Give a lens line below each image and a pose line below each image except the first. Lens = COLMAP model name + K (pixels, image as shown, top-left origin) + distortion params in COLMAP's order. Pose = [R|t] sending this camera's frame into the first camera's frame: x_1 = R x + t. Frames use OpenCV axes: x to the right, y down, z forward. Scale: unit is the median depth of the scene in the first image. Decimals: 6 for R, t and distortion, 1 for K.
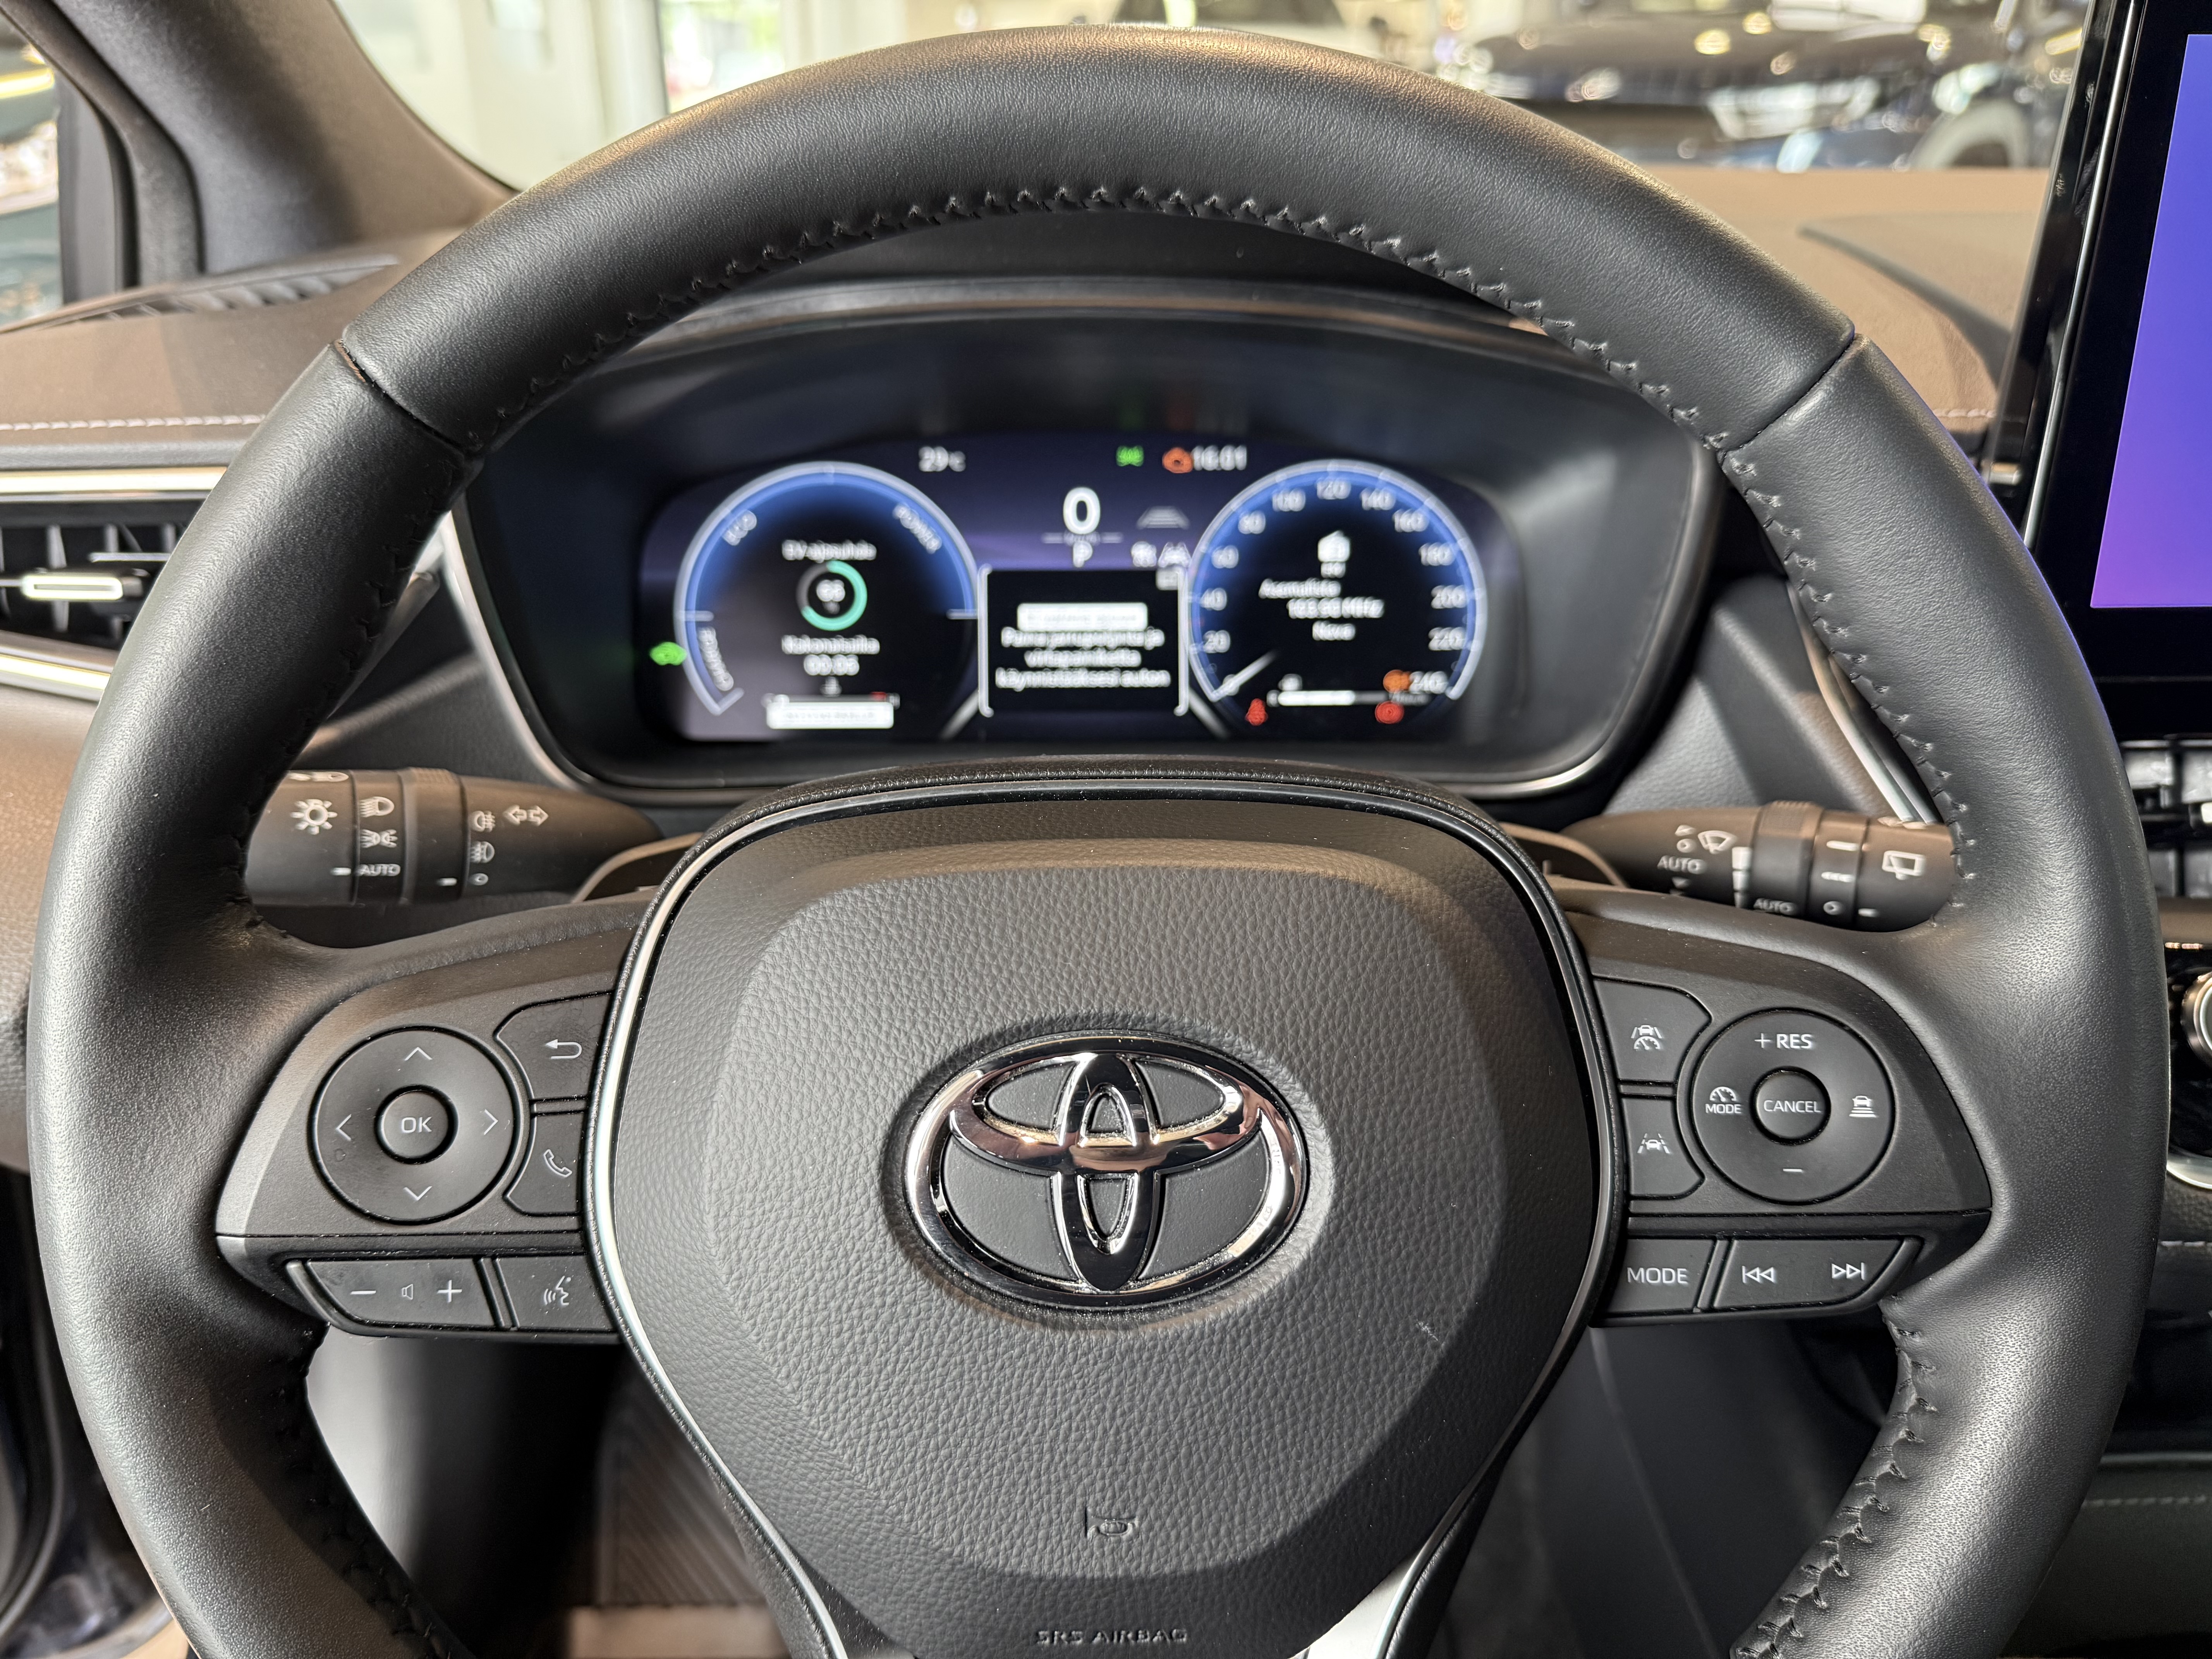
lens RADIAL K [[1681.5, 0, 1122.1], [0, 1681.5, 829.0], [0, 0, 1]] dist [0.022695, -0.005504]
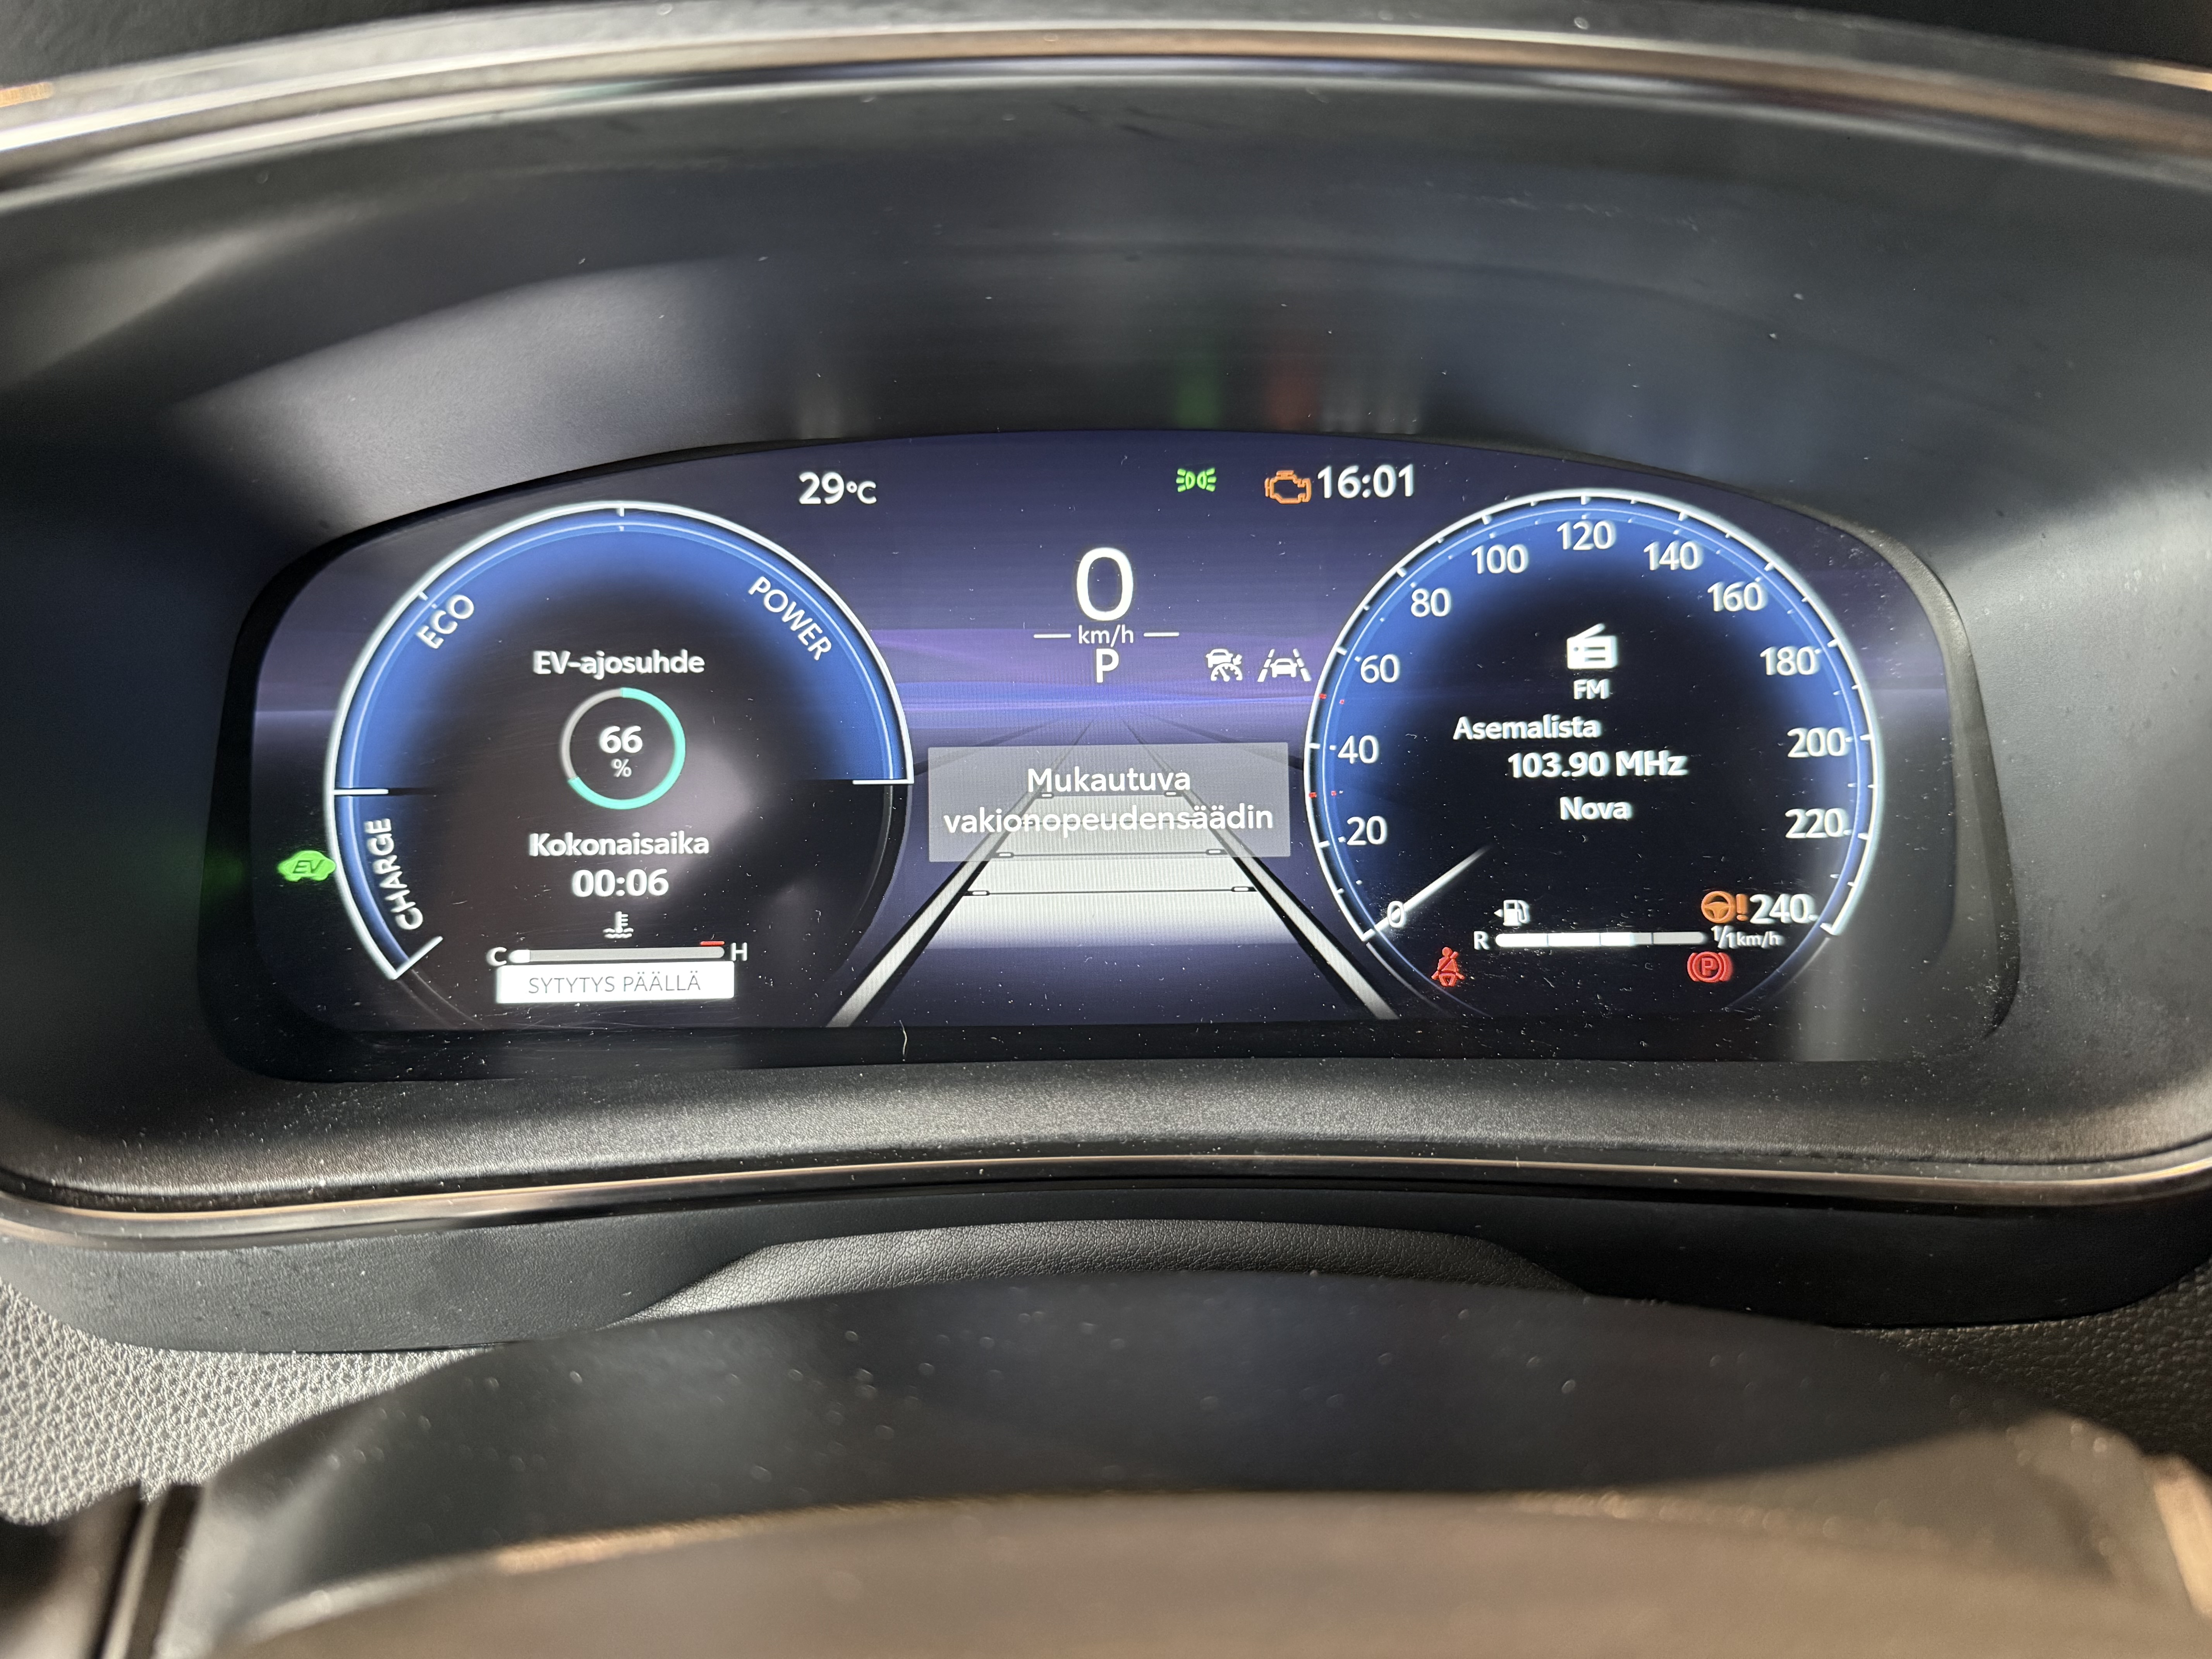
lens RADIAL K [[1681.5, 0, 1109.2], [0, 1681.5, 831.4], [0, 0, 1]] dist [0.022695, -0.005504]
pose [[0.999351, -0.006684, -0.035404, -0.004458], [0.003202, 0.995229, -0.097519, -0.061398], [0.035887, 0.097342, 0.994604, 0.485883]]
